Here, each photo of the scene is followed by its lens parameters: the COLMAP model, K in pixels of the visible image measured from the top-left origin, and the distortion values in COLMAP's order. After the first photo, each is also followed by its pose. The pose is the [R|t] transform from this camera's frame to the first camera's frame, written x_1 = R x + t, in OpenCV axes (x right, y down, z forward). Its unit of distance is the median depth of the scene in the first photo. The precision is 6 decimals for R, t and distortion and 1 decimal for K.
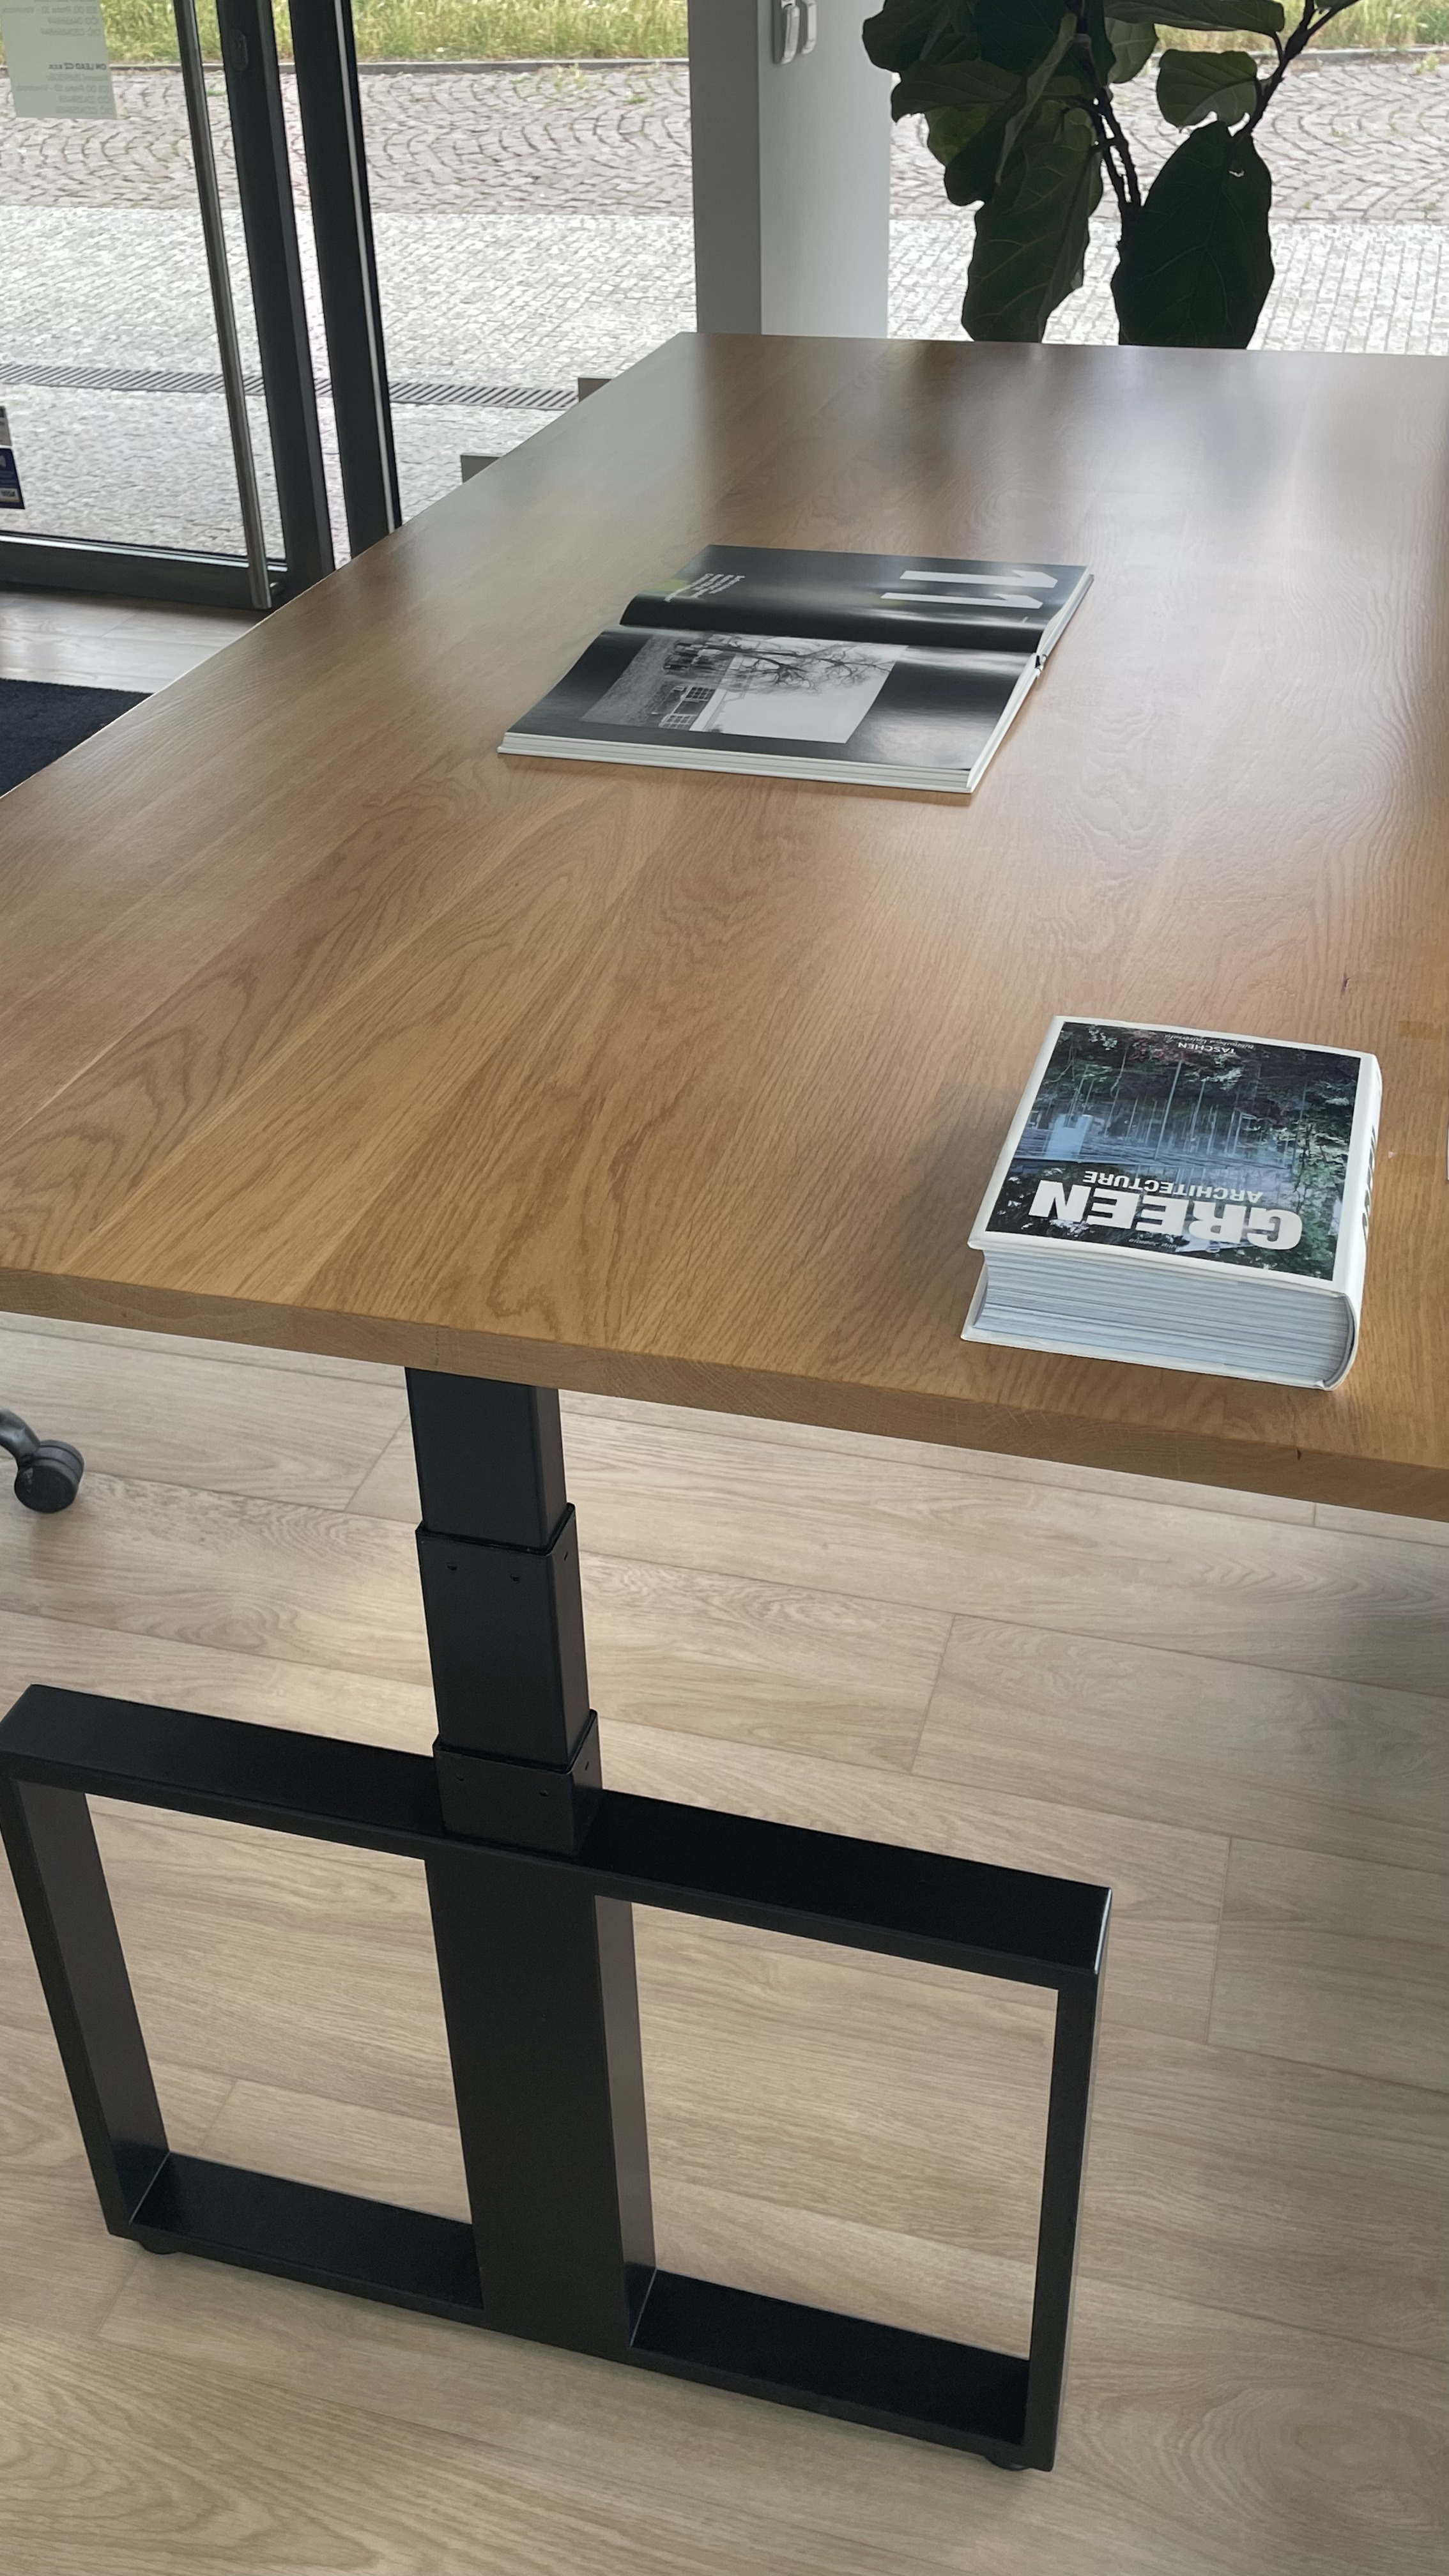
lens RADIAL K [[2252.6, 0, 734.4], [0, 2252.6, 1275.1], [0, 0, 1]] dist [0.099091, -0.150590]
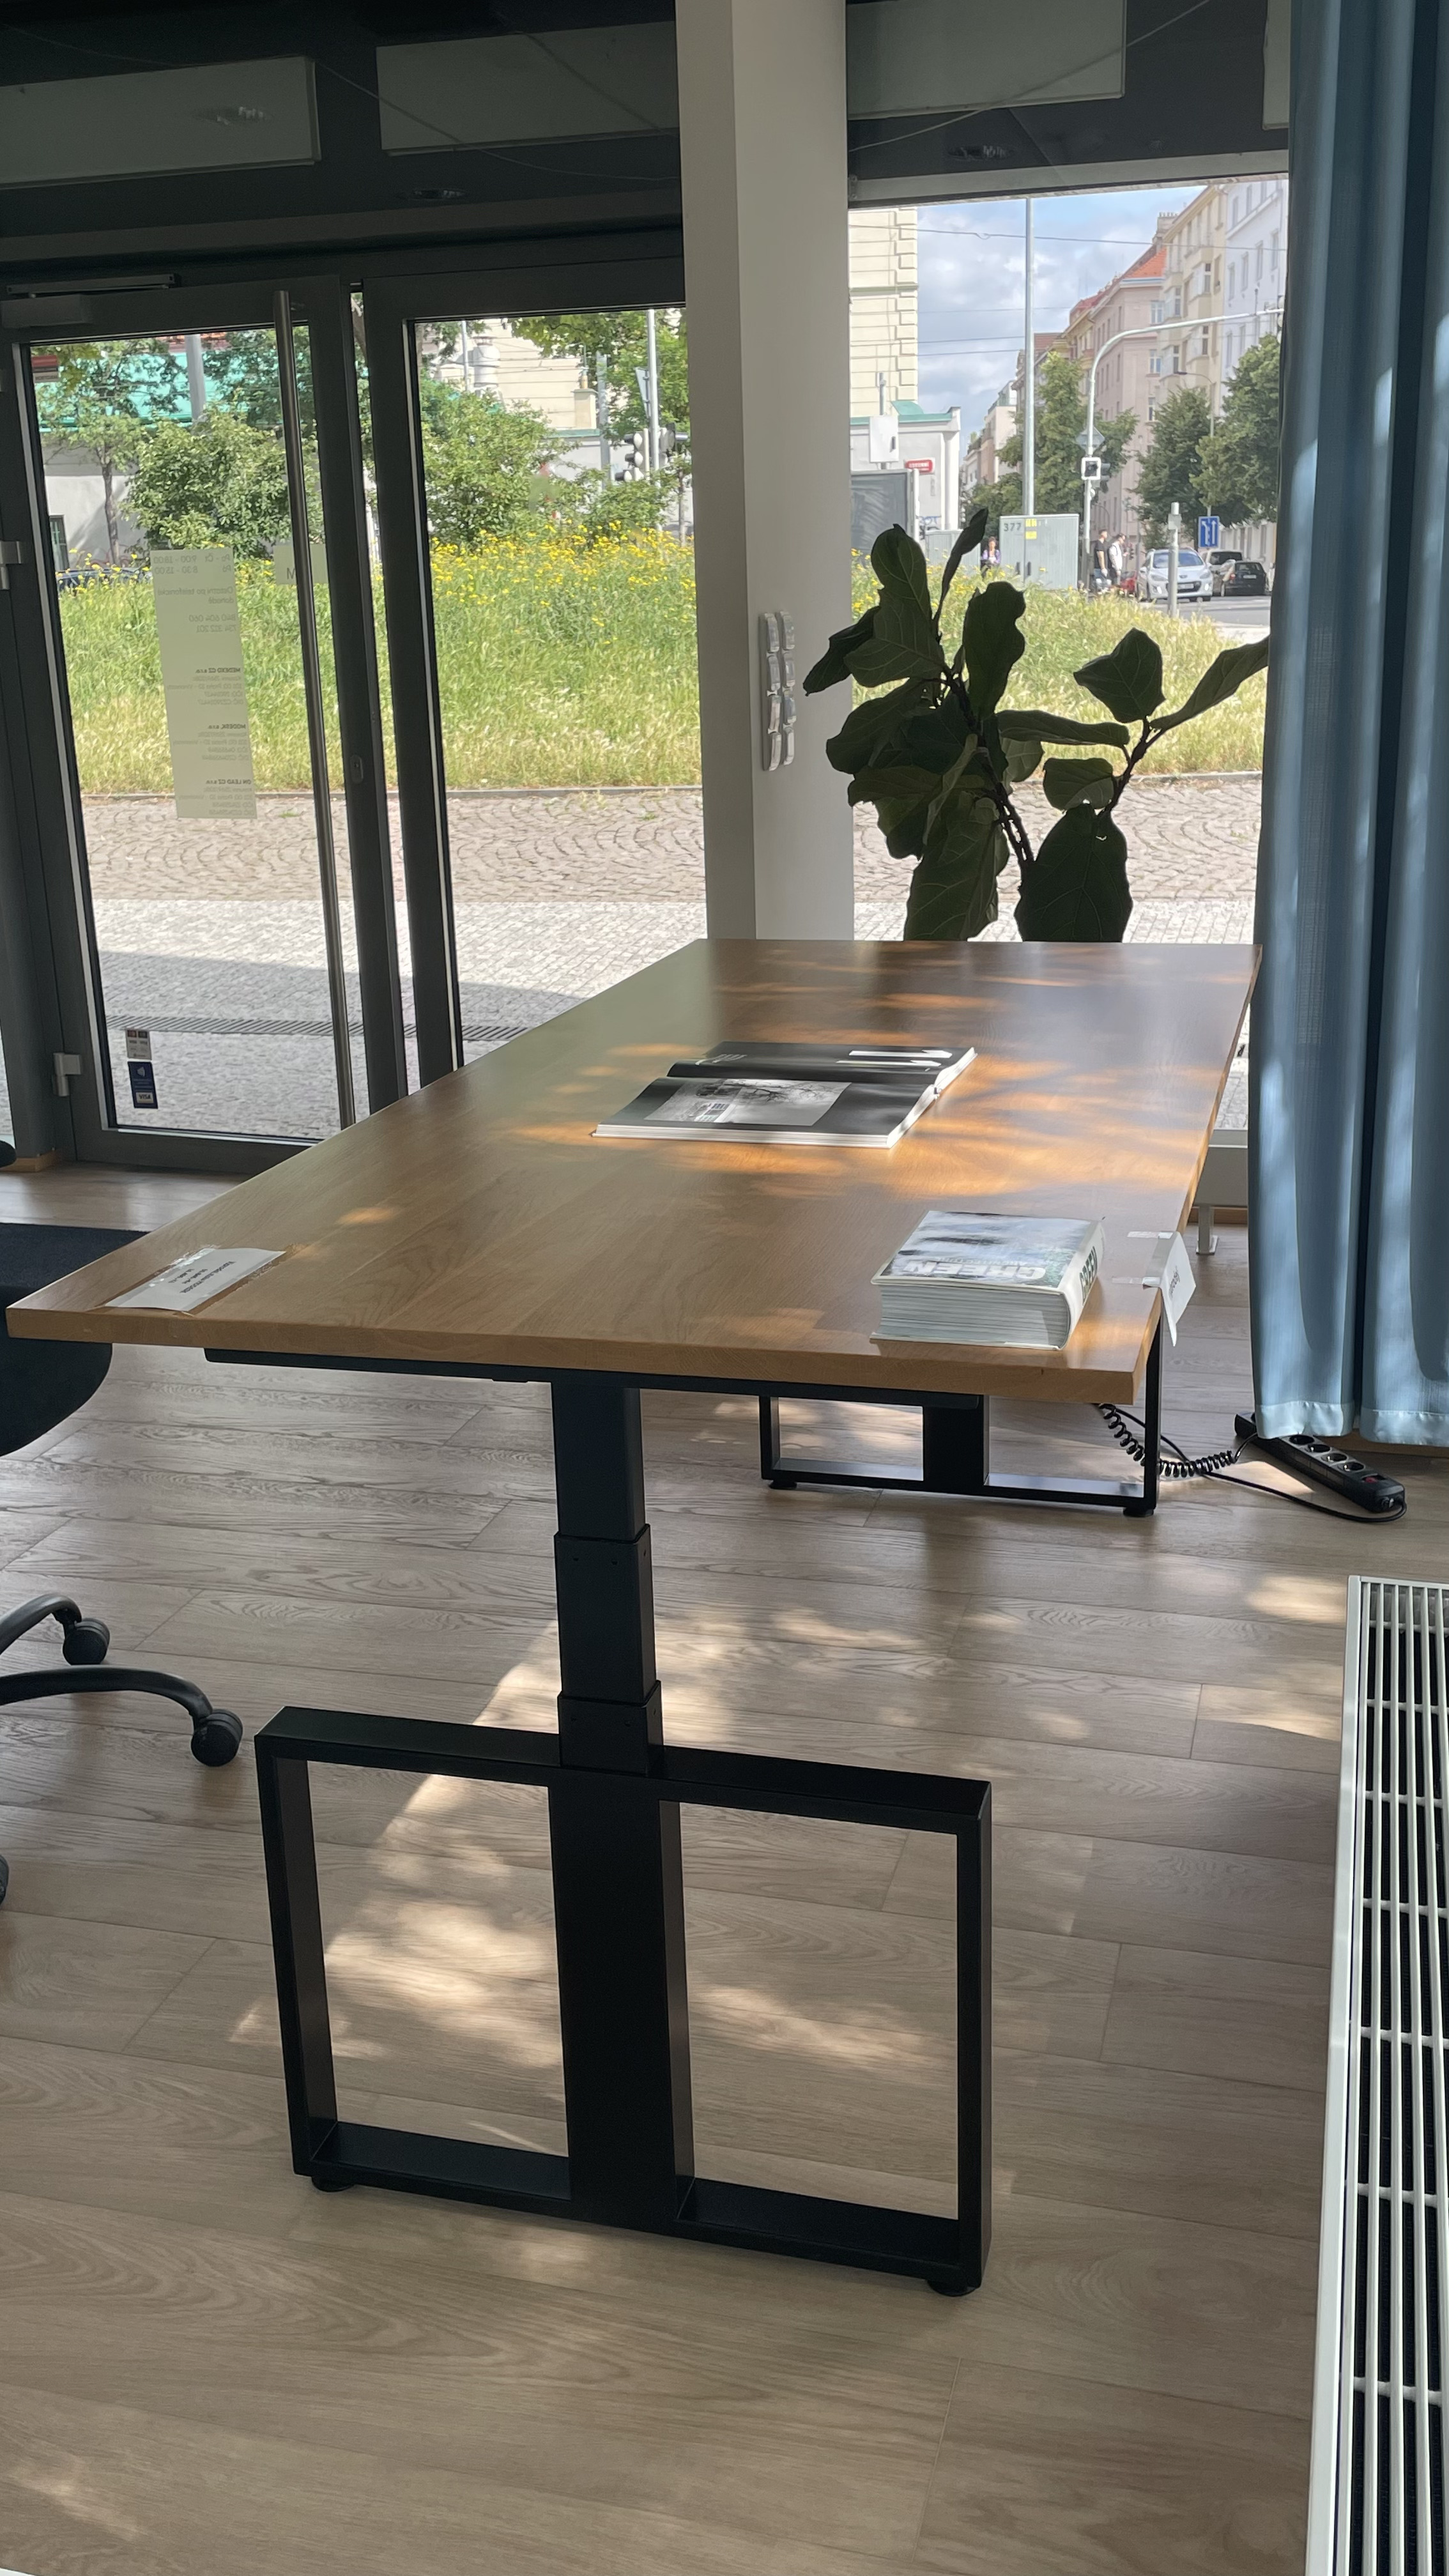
lens RADIAL K [[2252.6, 0, 734.4], [0, 2252.6, 1275.1], [0, 0, 1]] dist [0.099091, -0.150590]
pose [[0.999968, -0.007951, 0.000300, -0.003254], [0.007726, 0.961312, -0.275354, 0.144356], [0.001901, 0.275348, 0.961343, -0.237352]]
